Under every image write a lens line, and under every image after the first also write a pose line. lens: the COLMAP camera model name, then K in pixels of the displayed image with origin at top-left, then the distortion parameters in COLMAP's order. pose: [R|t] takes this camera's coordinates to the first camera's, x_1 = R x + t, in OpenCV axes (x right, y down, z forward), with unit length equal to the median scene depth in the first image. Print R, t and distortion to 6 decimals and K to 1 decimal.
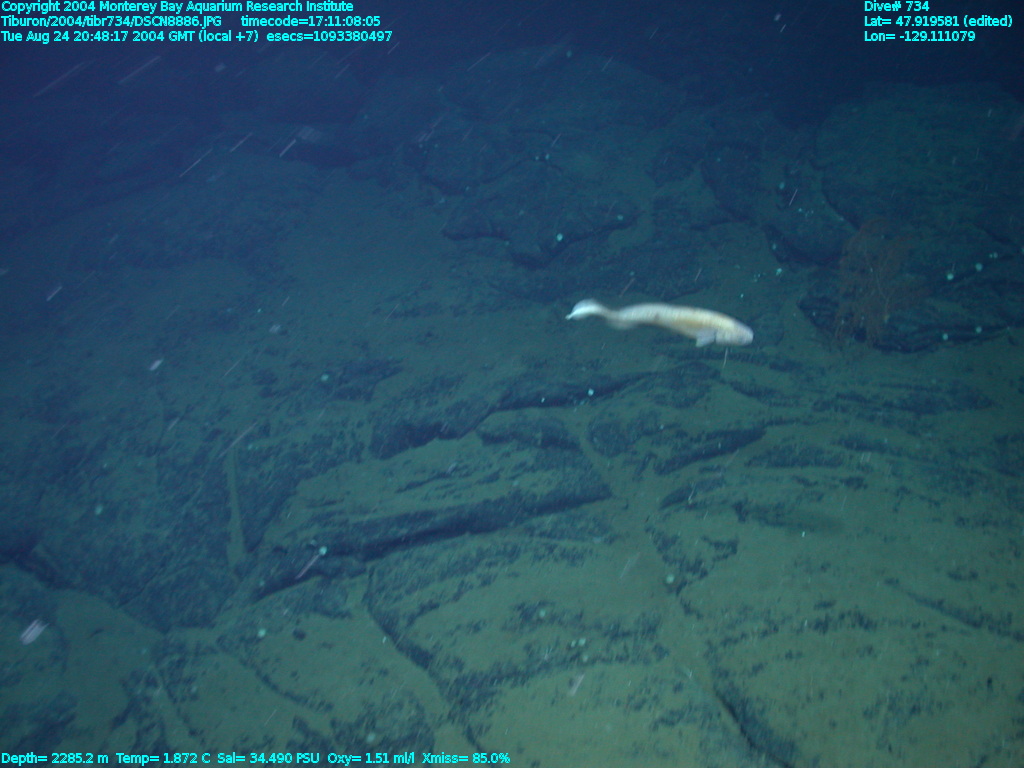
lens RADIAL K [[1355.2, 0, 510.4], [0, 1355.2, 407.4], [0, 0, 1]] dist [-0.109772, -0.168220]
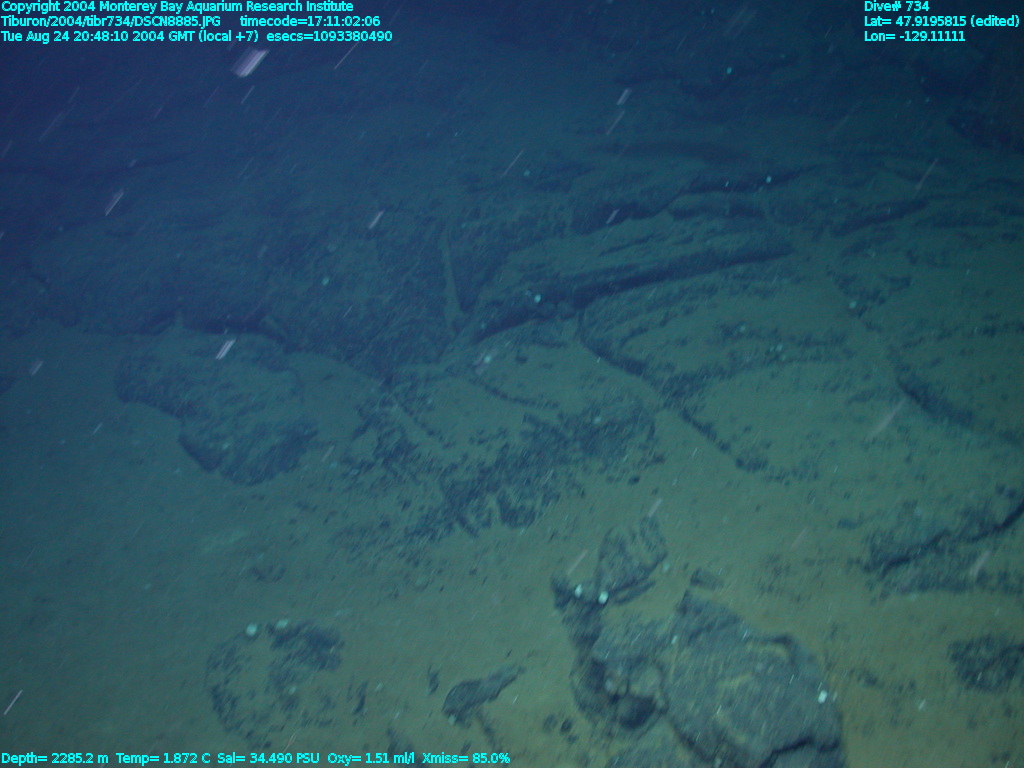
lens RADIAL K [[1355.2, 0, 510.4], [0, 1355.2, 407.4], [0, 0, 1]] dist [-0.109772, -0.168220]
pose [[0.998305, 0.024032, -0.053001, -0.102013], [-0.024422, 0.999679, -0.006720, 0.212943], [0.052823, 0.008003, 0.998572, -0.144703]]
